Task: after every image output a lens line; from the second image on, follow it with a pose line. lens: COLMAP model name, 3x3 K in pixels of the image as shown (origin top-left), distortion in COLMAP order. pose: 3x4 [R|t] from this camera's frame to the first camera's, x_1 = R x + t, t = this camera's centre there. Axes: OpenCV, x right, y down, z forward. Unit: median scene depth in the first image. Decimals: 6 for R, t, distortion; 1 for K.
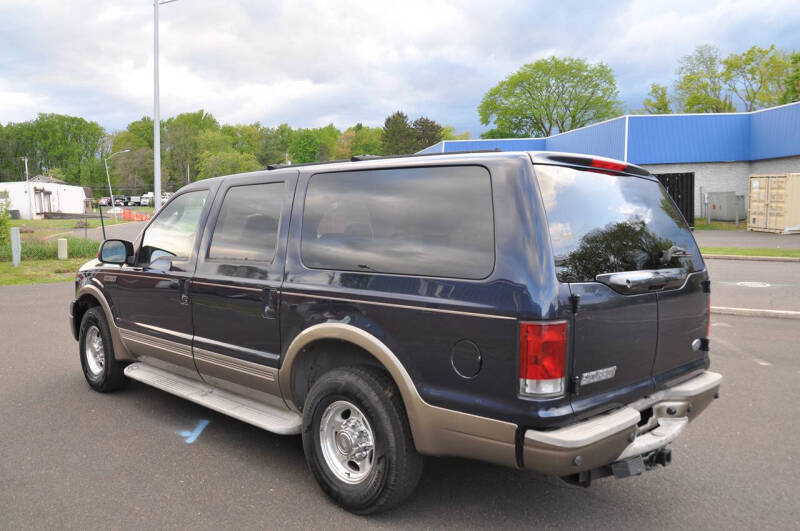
lens RADIAL K [[667.5, 0, 400.0], [0, 667.5, 265.5], [0, 0, 1]] dist [-0.146190, 0.174881]
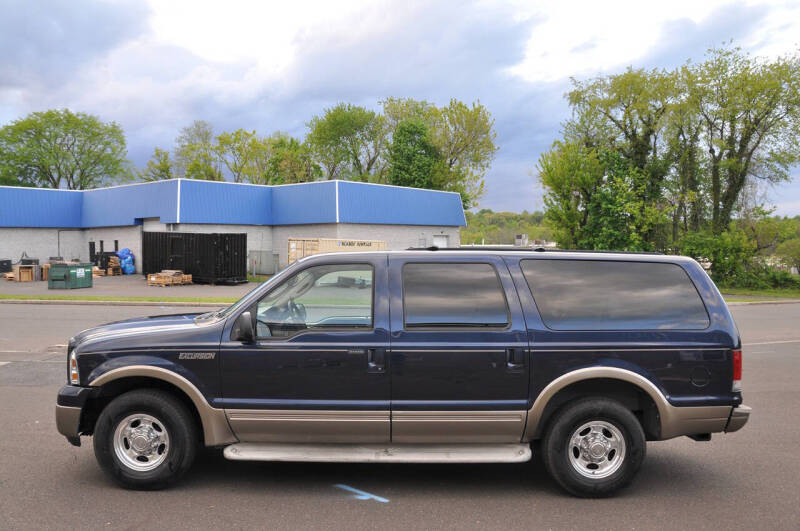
lens RADIAL K [[614.7, 0, 394.9], [0, 614.7, 266.0], [0, 0, 1]] dist [-0.170985, 0.124978]
pose [[0.716949, 0.021513, 0.696793, -0.990613], [0.032052, 0.997449, -0.063775, -0.047590], [-0.696388, 0.068057, 0.714431, 0.266664]]
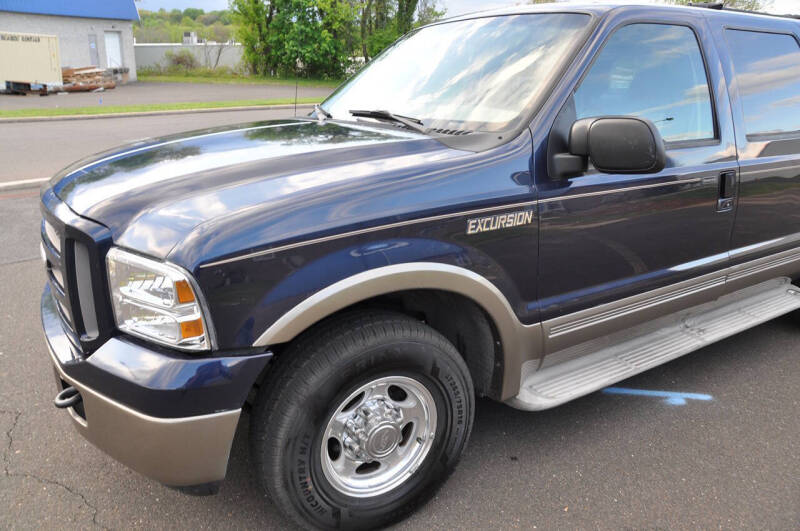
lens RADIAL K [[614.7, 0, 394.9], [0, 614.7, 266.0], [0, 0, 1]] dist [-0.170985, 0.124978]
pose [[0.257562, -0.281381, 0.924384, -0.965381], [0.053176, 0.959338, 0.277205, -0.068651], [-0.964797, -0.022242, 0.262052, 1.158131]]
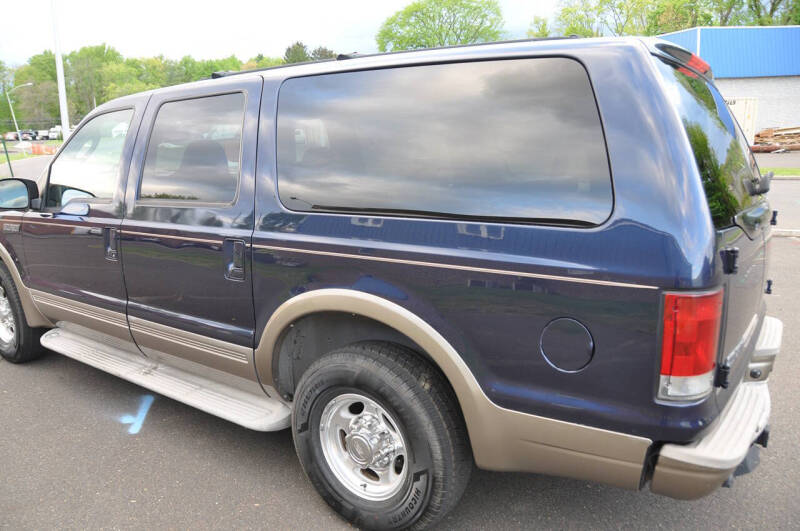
lens RADIAL K [[614.7, 0, 394.9], [0, 614.7, 266.0], [0, 0, 1]] dist [-0.170985, 0.124978]
pose [[0.988964, -0.046843, 0.140557, -0.098466], [0.028338, 0.990994, 0.130875, -0.015997], [-0.145421, -0.125447, 0.981385, 0.269369]]
